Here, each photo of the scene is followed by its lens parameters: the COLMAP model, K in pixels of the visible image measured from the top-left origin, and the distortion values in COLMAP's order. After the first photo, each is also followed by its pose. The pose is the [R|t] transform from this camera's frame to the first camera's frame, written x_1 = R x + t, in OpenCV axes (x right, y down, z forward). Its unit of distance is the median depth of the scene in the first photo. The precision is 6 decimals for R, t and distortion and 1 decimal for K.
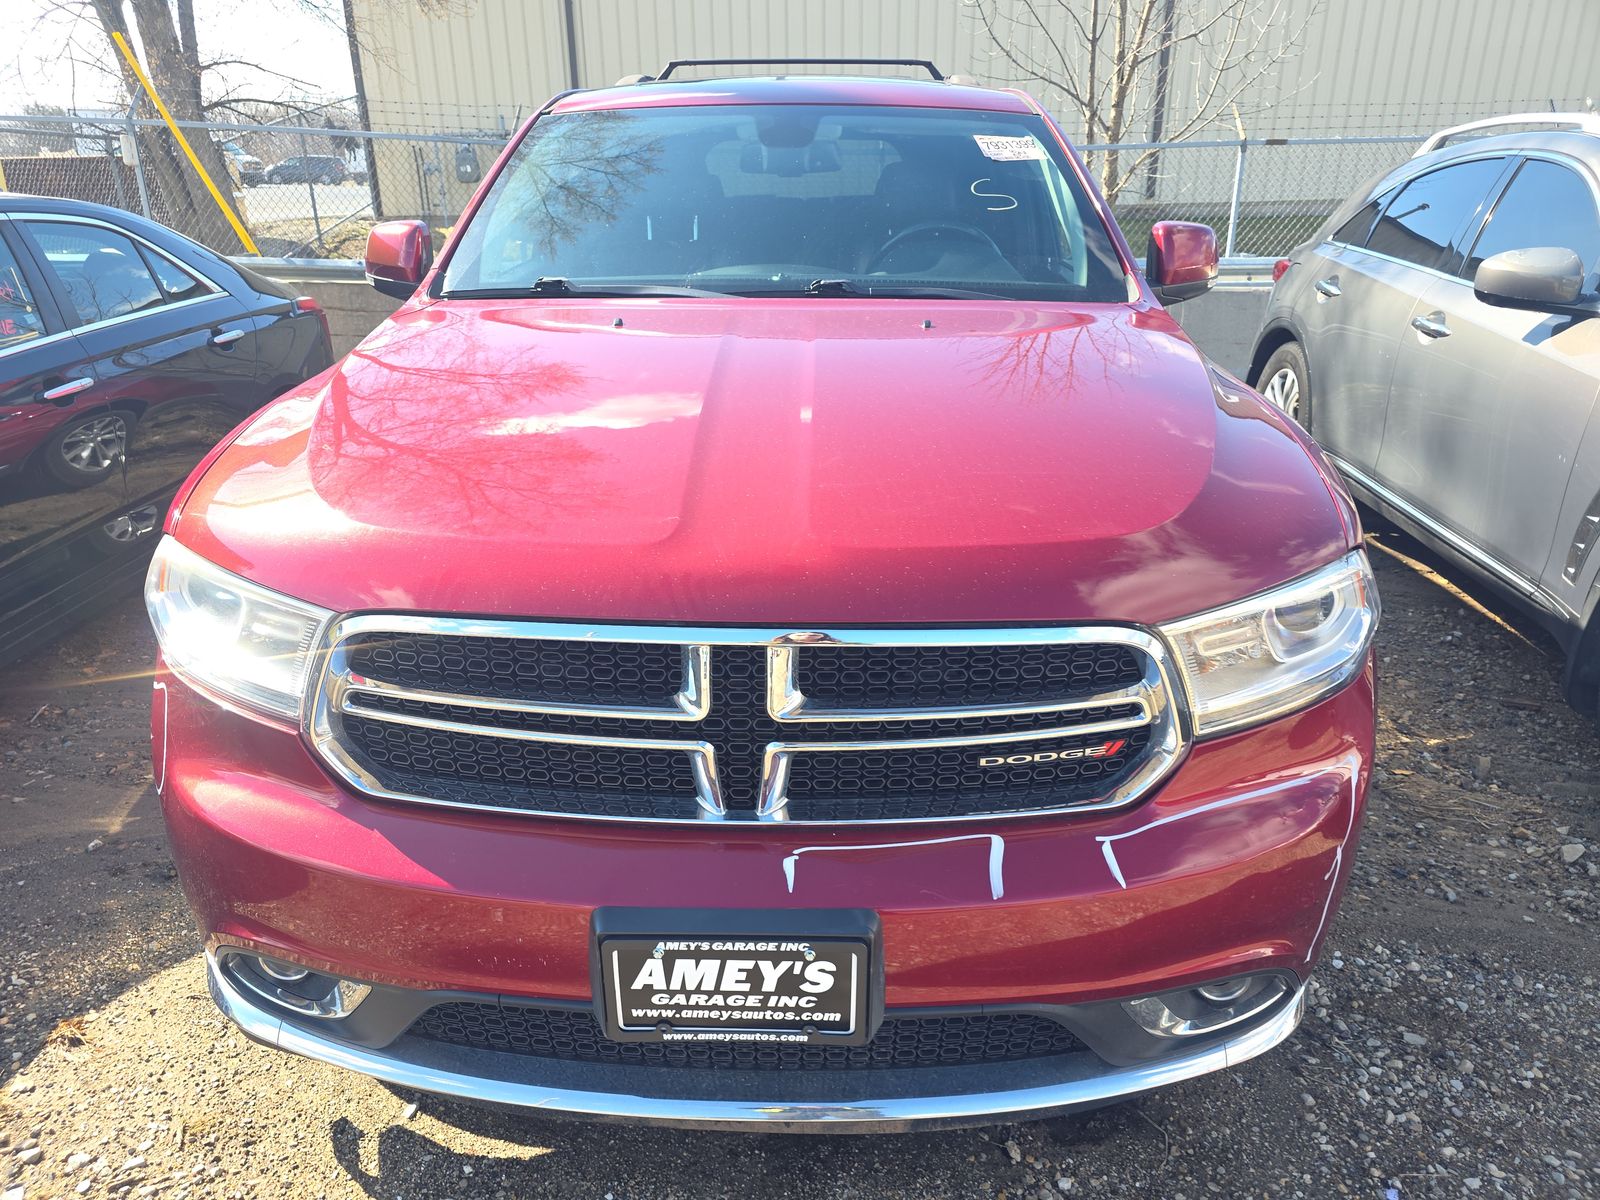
lens RADIAL K [[1075.2, 0, 799.1], [0, 1075.2, 624.4], [0, 0, 1]] dist [0.036385, 0.000164]
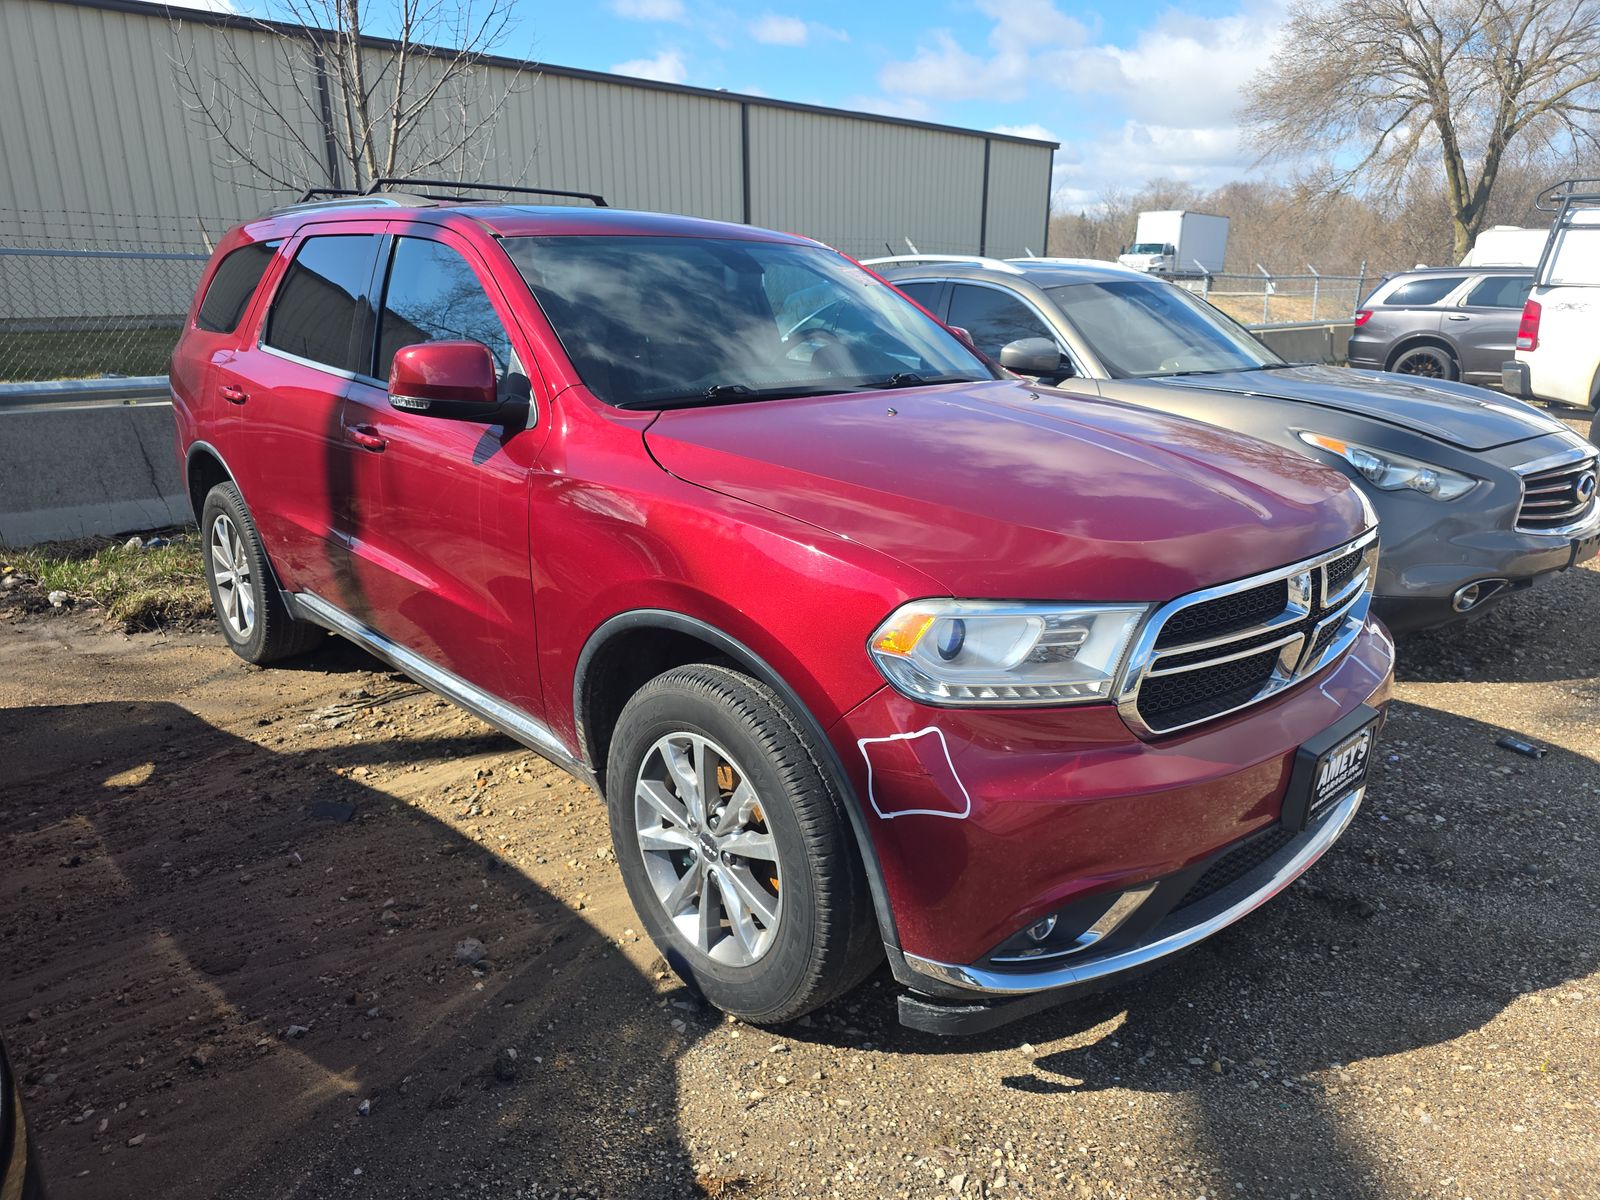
lens RADIAL K [[1068.6, 0, 800.0], [0, 1068.6, 600.0], [0, 0, 1]] dist [-0.003656, -0.002195]
pose [[0.714646, -0.206077, 0.668441, -1.253256], [0.269680, 0.962912, 0.008541, -0.114825], [-0.645410, 0.174162, 0.743716, 0.196739]]
